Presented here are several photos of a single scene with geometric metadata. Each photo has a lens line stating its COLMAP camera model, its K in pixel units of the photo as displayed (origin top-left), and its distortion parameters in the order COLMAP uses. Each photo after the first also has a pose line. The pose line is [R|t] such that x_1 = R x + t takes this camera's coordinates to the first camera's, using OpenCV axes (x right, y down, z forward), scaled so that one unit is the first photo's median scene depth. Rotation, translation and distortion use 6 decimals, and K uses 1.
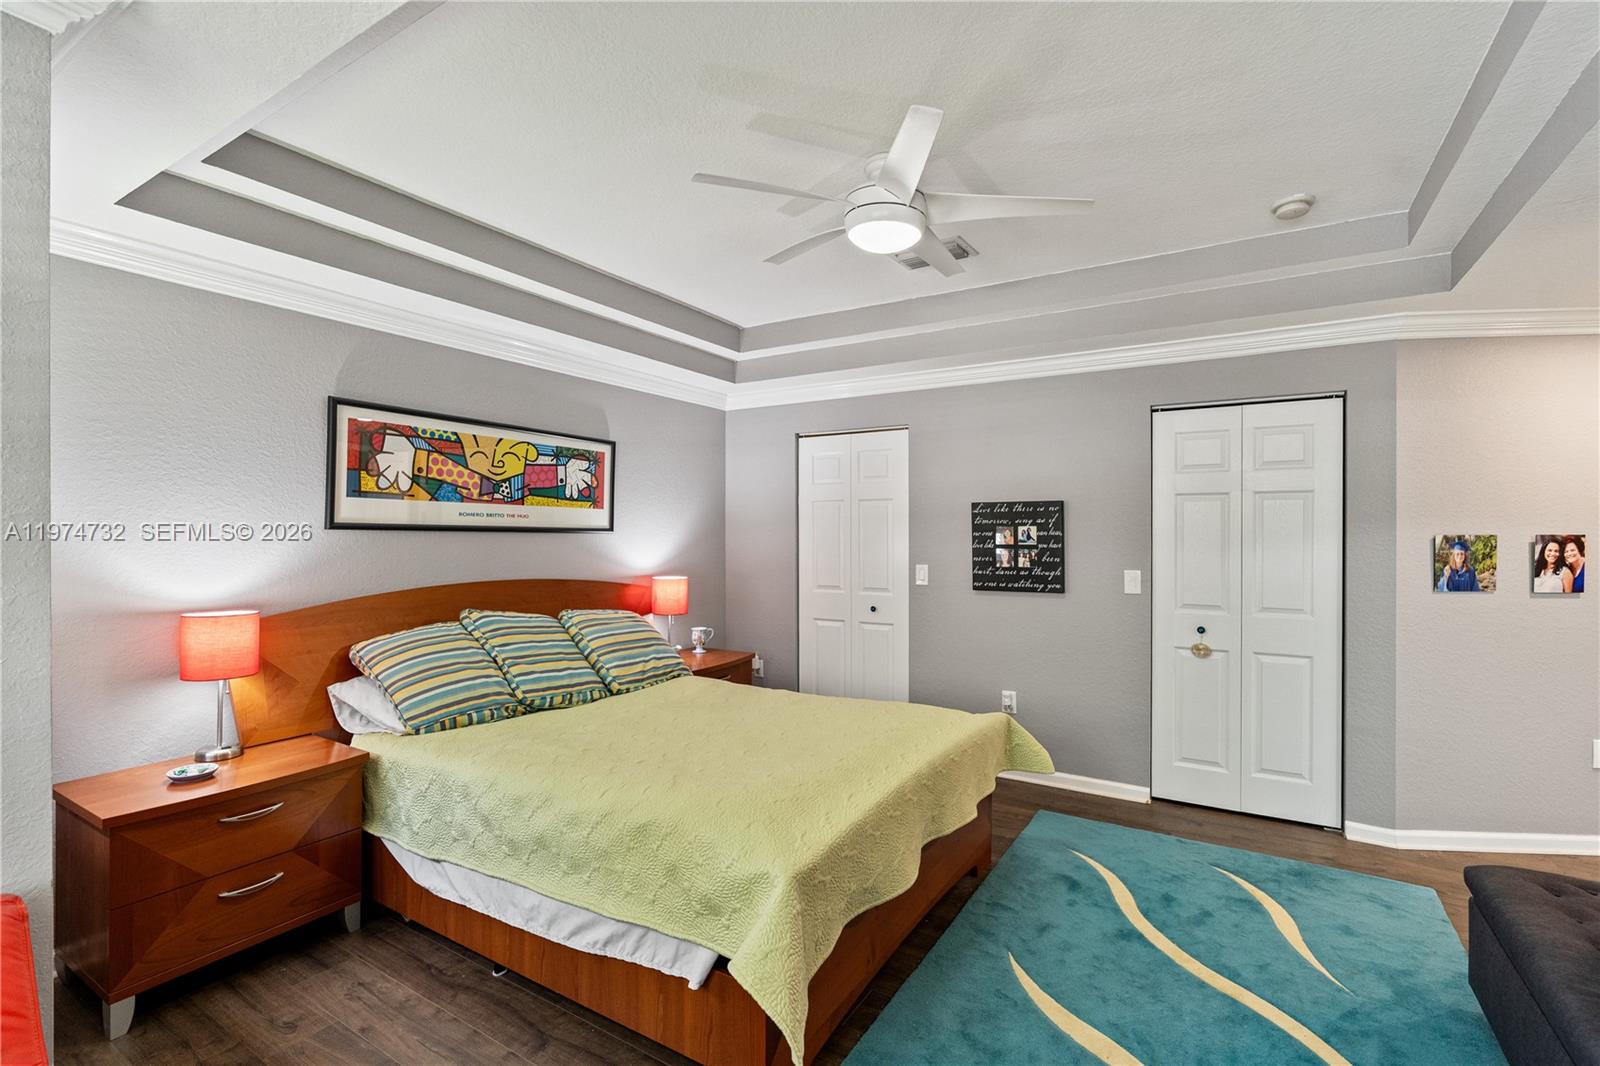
lens RADIAL K [[723.2, 0, 797.2], [0, 723.2, 535.1], [0, 0, 1]] dist [-0.010998, 0.003972]
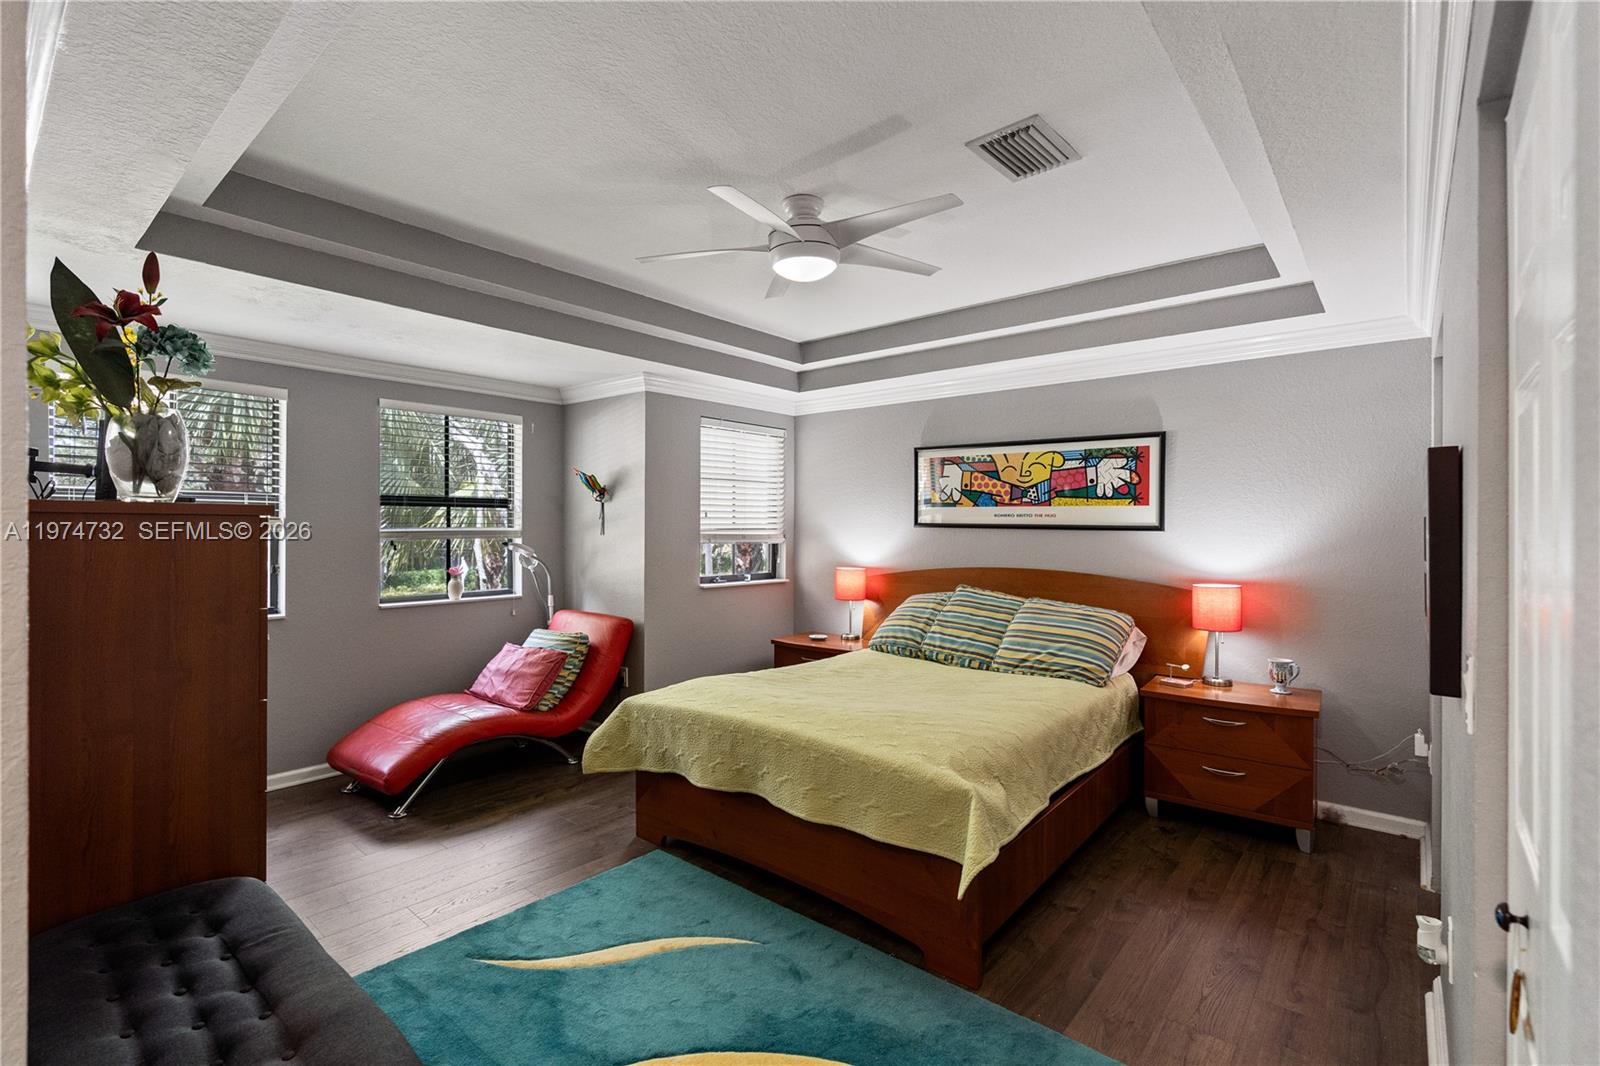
lens RADIAL K [[723.2, 0, 796.4], [0, 723.2, 526.1], [0, 0, 1]] dist [-0.010998, 0.003972]
pose [[-0.151822, -0.008182, -0.988374, 0.878068], [-0.013049, 0.999895, -0.006273, 0.003341], [0.988322, 0.011945, -0.151913, 0.820446]]
